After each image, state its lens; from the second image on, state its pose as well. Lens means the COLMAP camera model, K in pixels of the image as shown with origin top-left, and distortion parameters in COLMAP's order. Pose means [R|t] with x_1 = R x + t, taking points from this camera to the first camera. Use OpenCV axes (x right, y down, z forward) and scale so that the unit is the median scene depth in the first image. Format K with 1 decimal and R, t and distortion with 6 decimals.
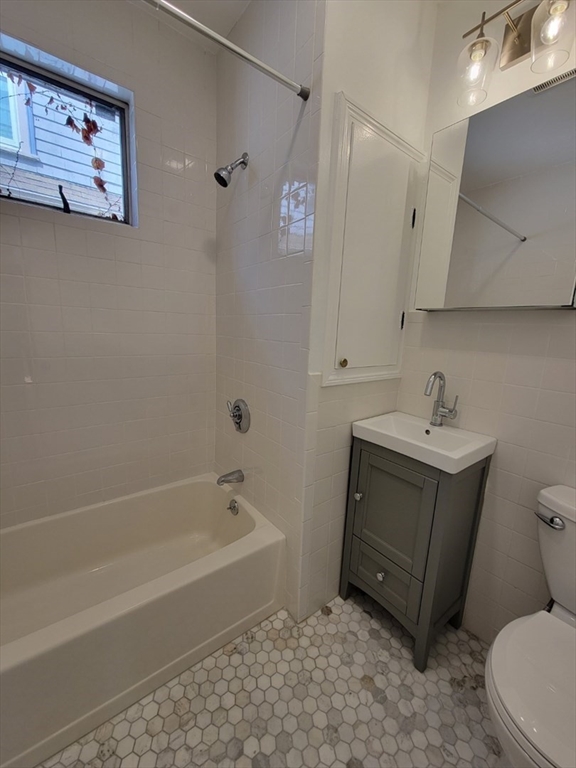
lens RADIAL K [[313.8, 0, 289.7], [0, 313.8, 386.3], [0, 0, 1]] dist [0.000284, -0.000356]
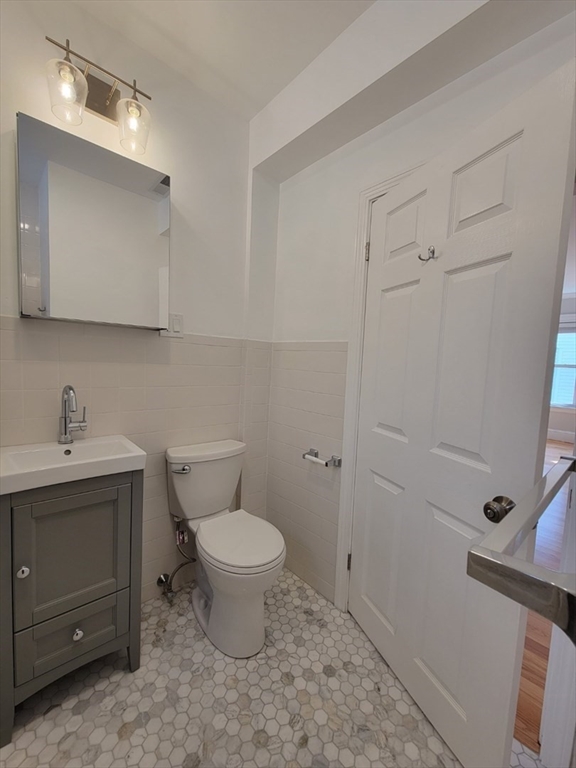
lens RADIAL K [[313.8, 0, 289.2], [0, 313.8, 382.7], [0, 0, 1]] dist [0.000284, -0.000356]
pose [[-0.064667, -0.126337, 0.989877, -0.555897], [0.132727, 0.982051, 0.134009, -0.102777], [-0.989041, 0.140050, -0.046737, 0.439285]]
